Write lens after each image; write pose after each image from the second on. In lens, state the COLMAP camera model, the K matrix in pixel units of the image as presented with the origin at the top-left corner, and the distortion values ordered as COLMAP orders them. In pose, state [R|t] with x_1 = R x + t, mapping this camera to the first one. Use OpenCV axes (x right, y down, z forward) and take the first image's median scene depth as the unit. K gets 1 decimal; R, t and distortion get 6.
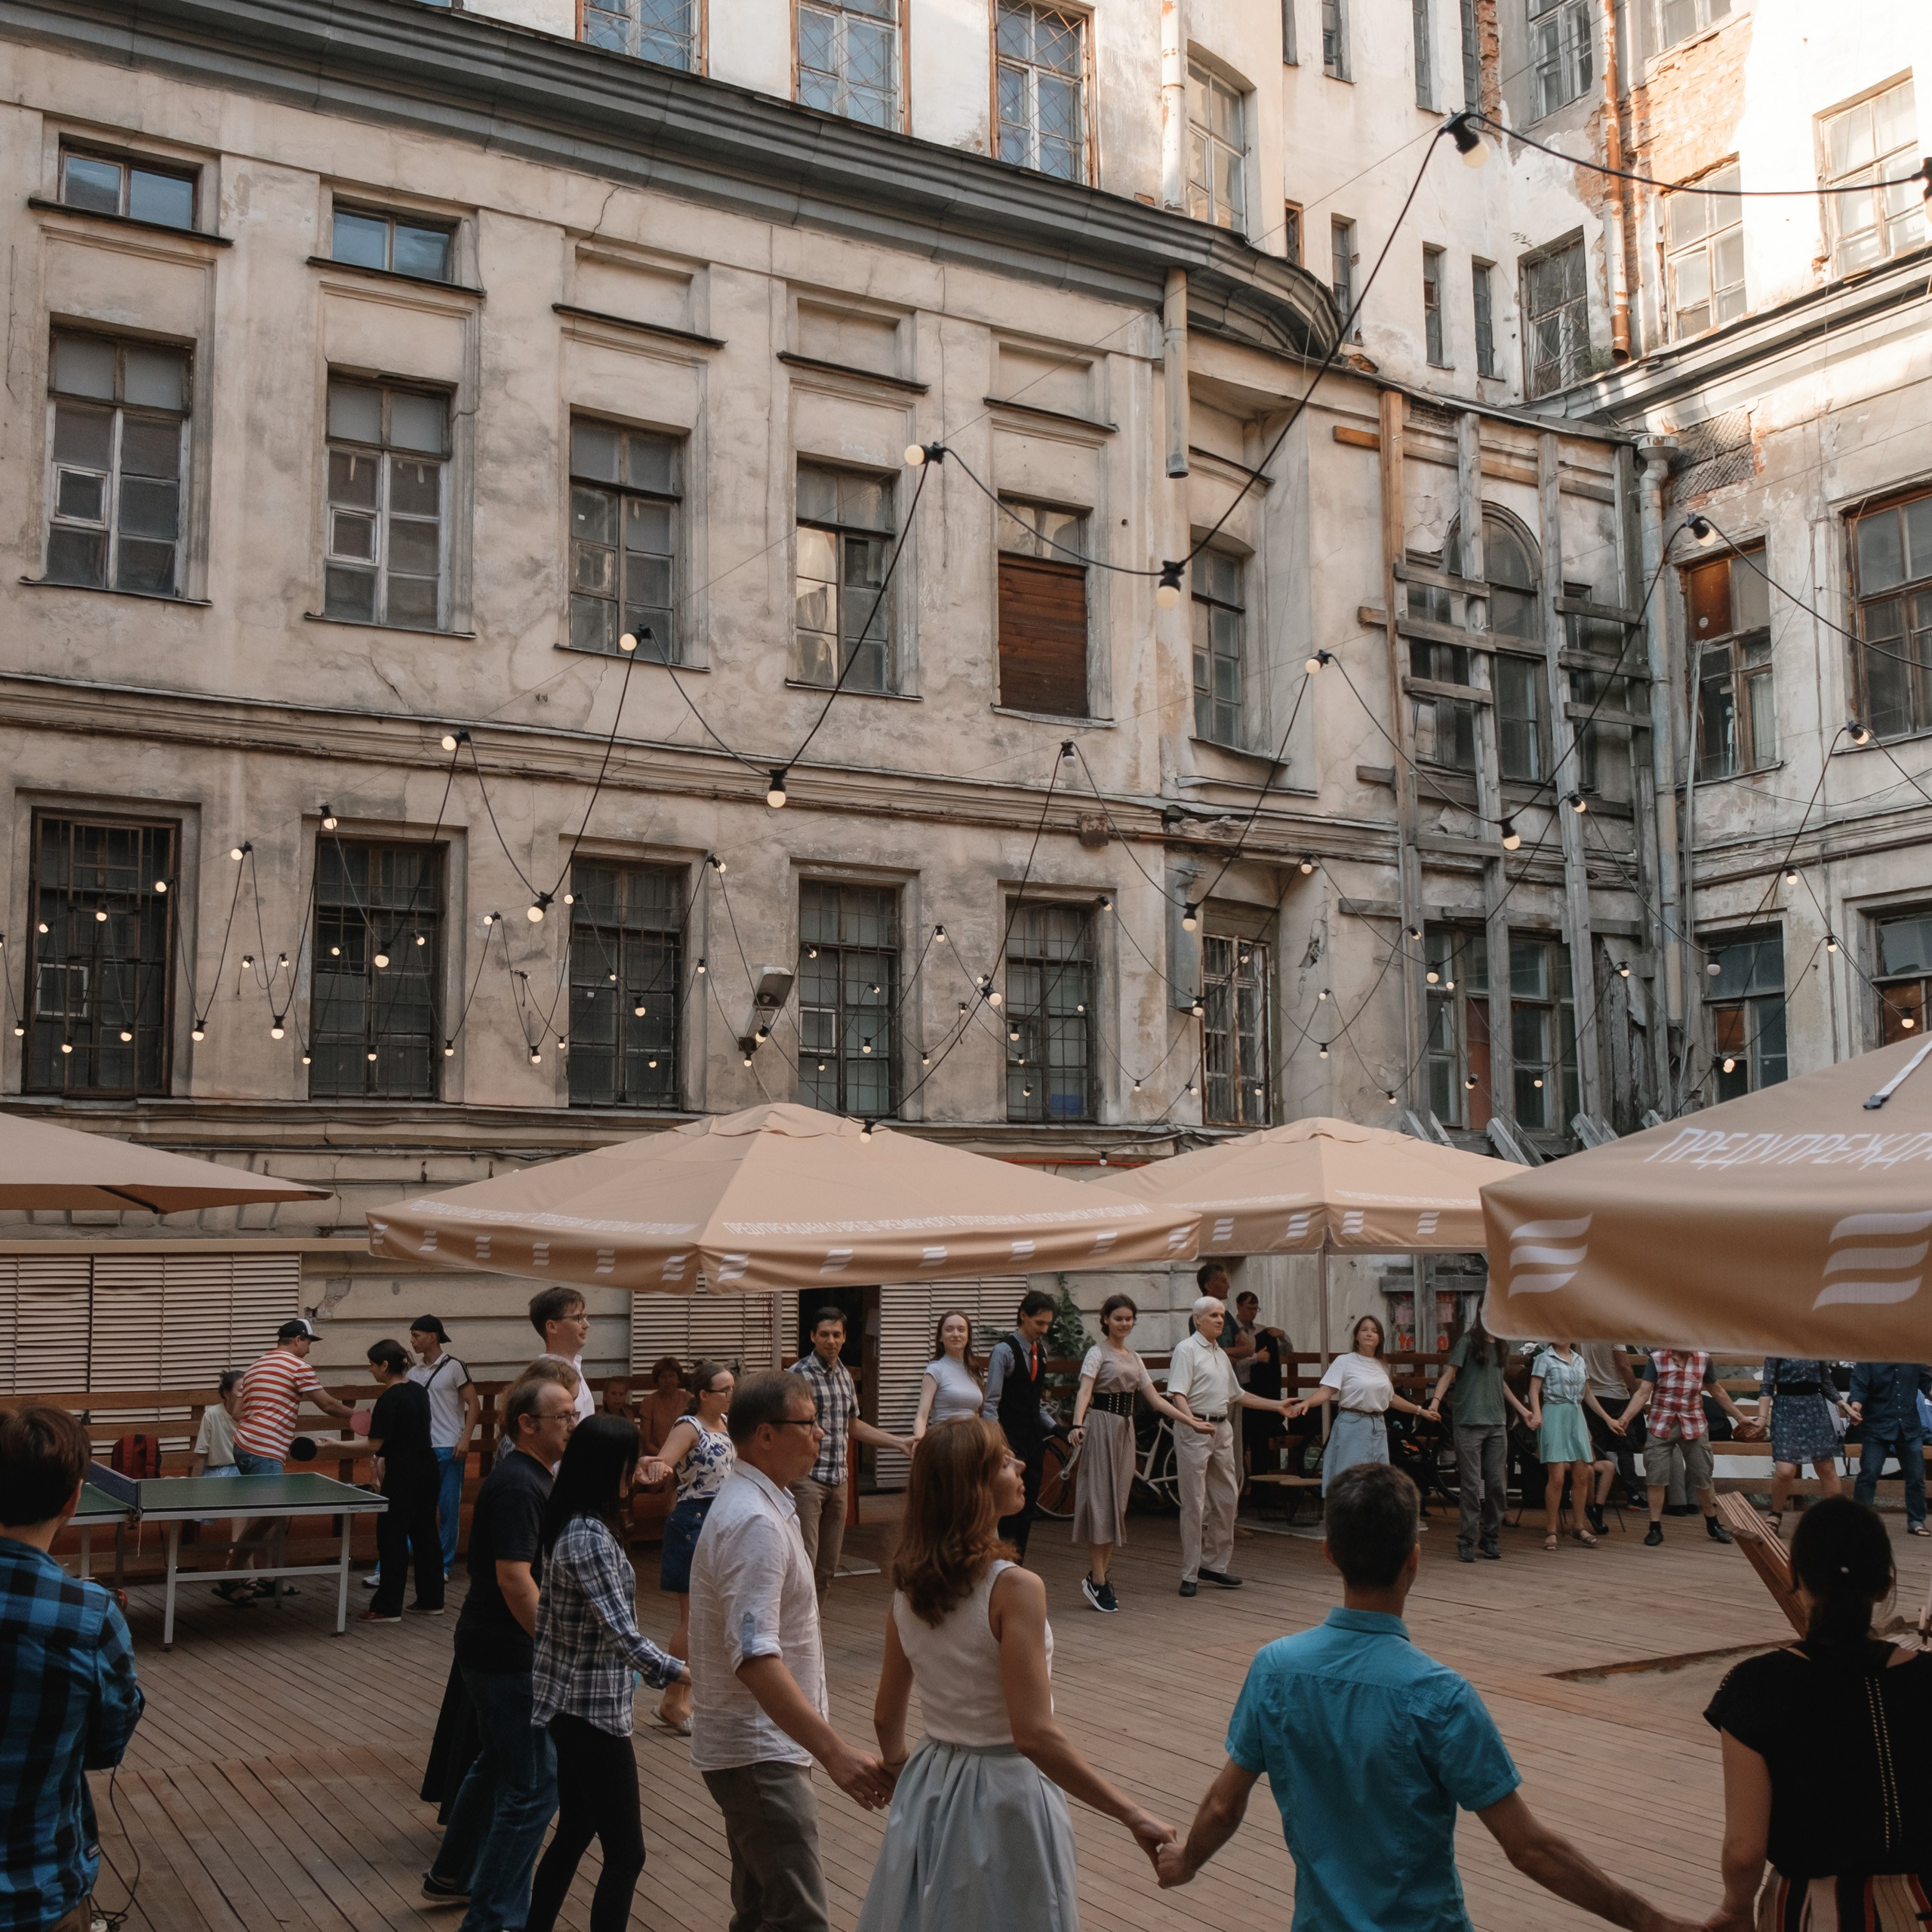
lens RADIAL K [[2598.0, 0, 966.0], [0, 2598.0, 966.0], [0, 0, 1]] dist [0.098512, -0.016426]
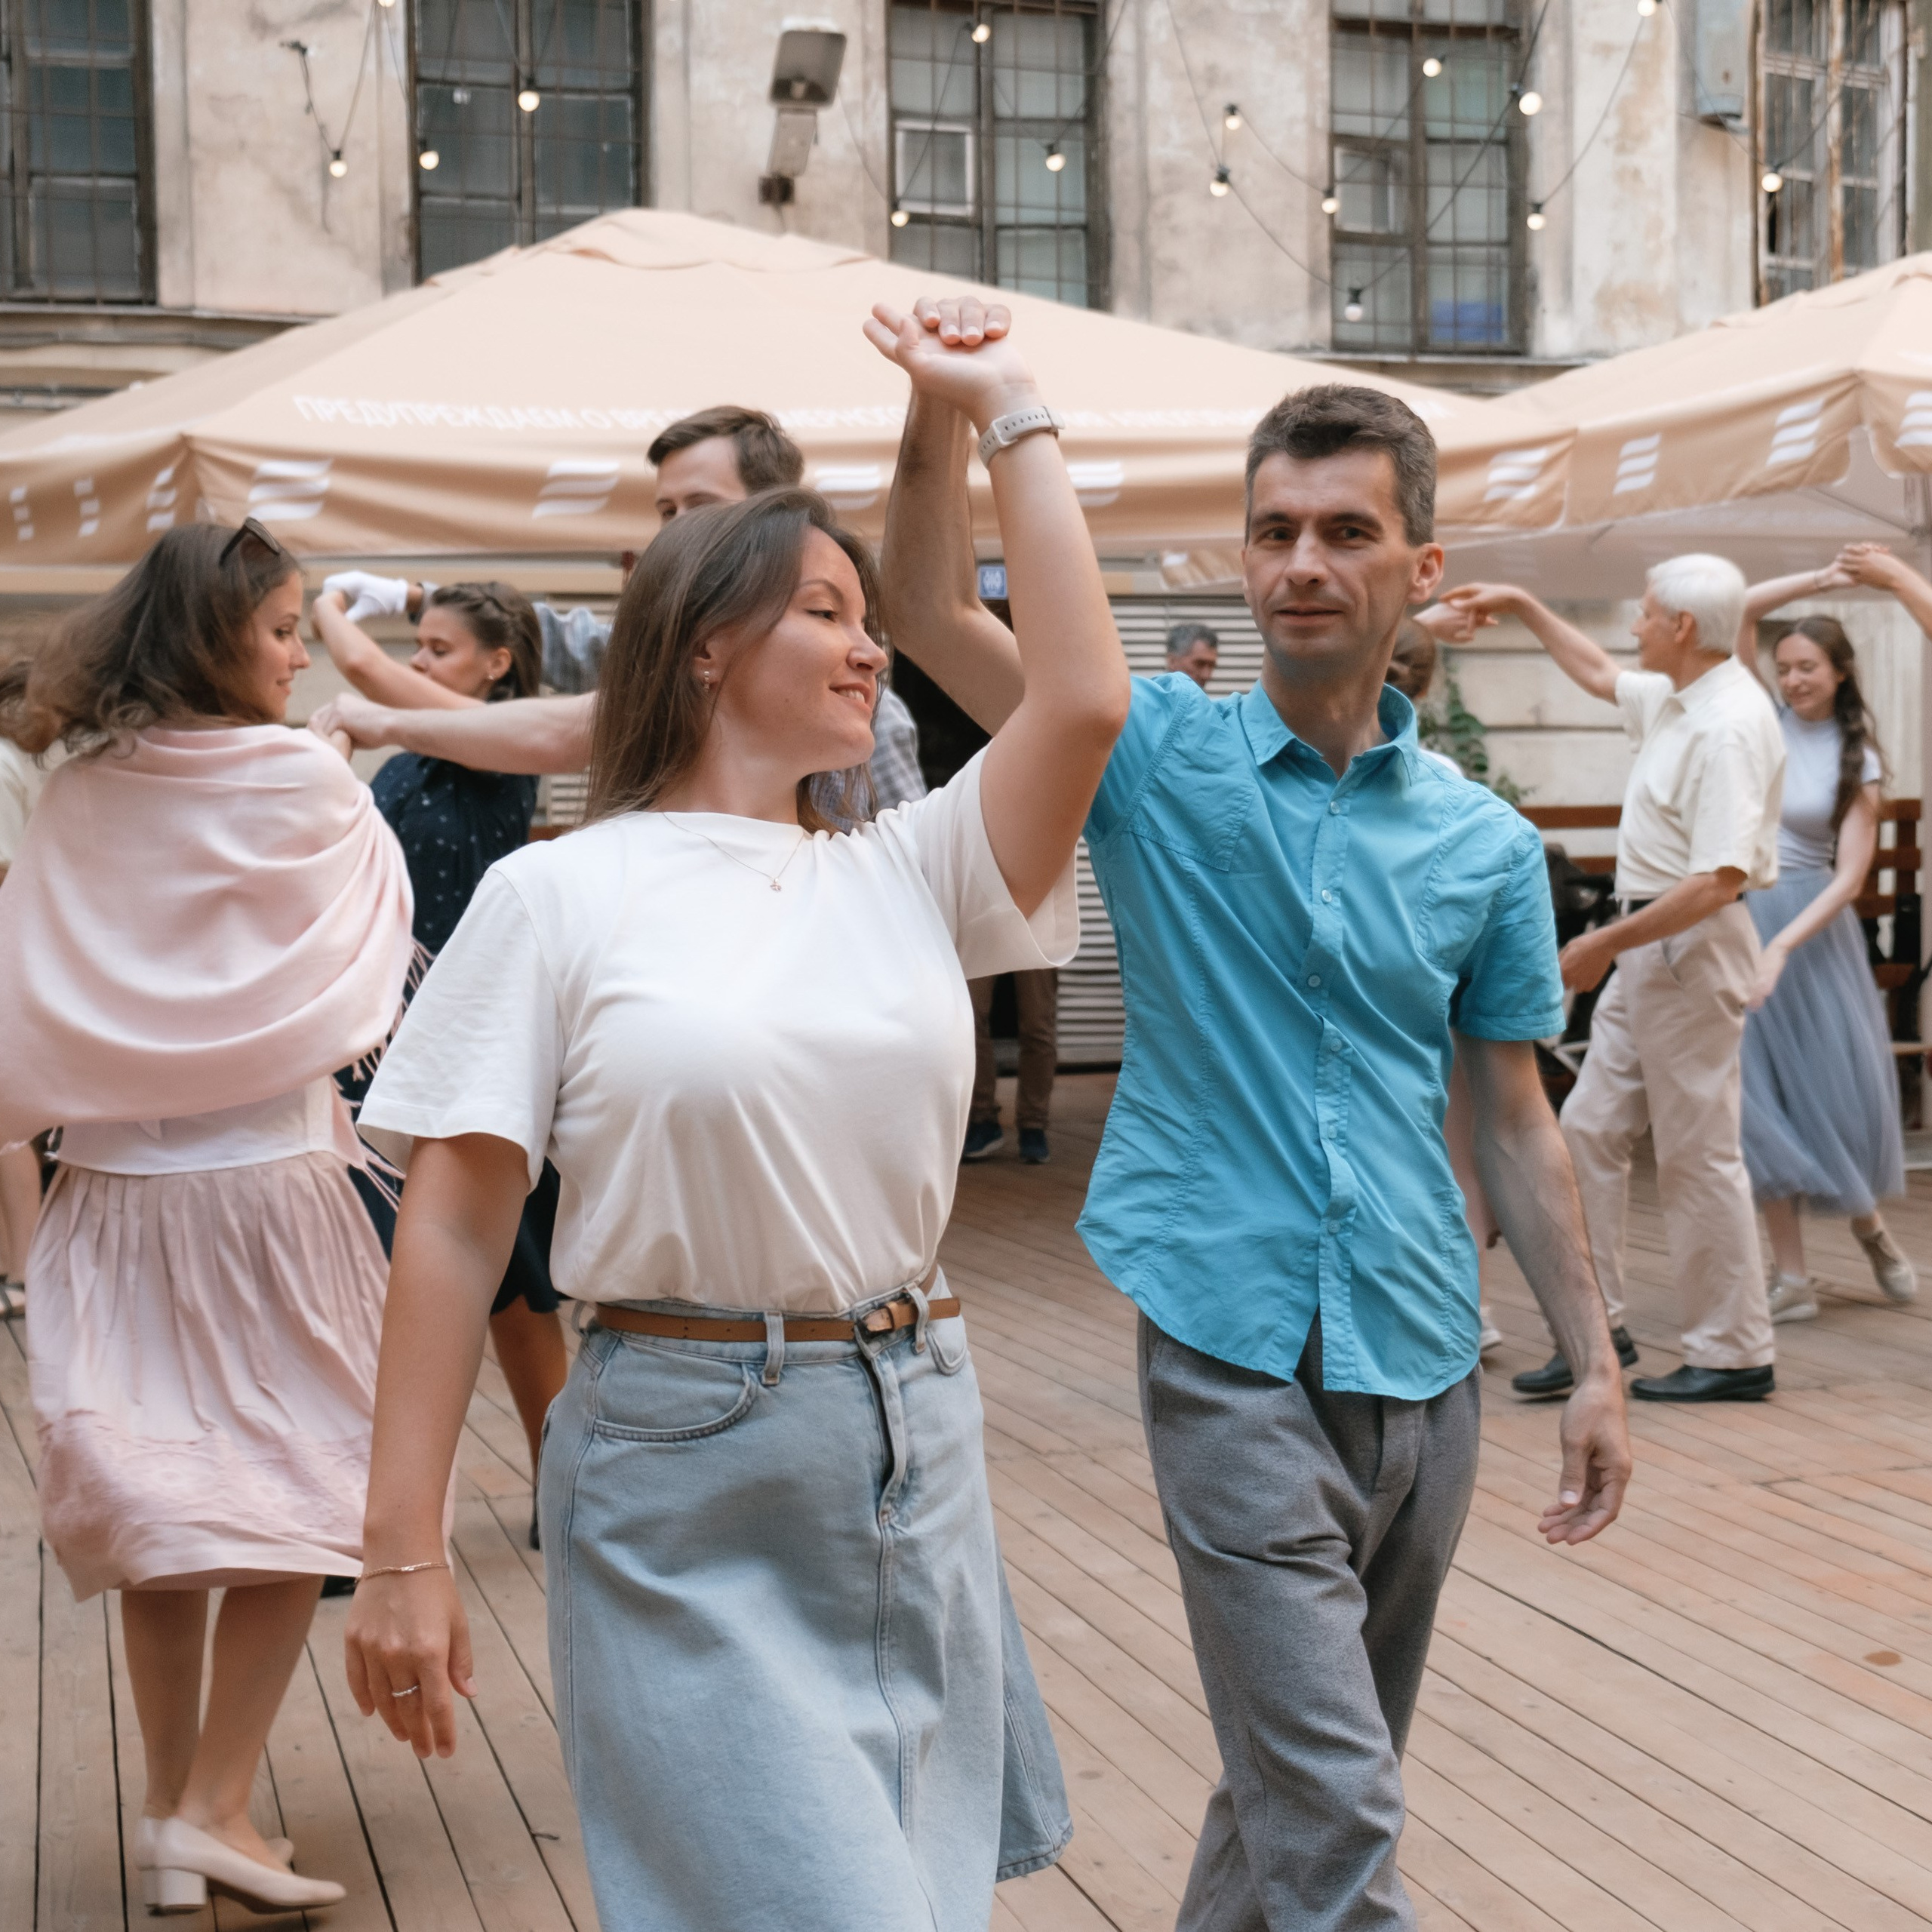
lens RADIAL K [[3442.5, 0, 966.0], [0, 3442.5, 966.0], [0, 0, 1]] dist [-0.011138, 0.172794]
pose [[0.975645, 0.002808, -0.219340, 0.097842], [0.030717, 0.988317, 0.149282, 0.080329], [0.217196, -0.152384, 0.964160, 0.347978]]
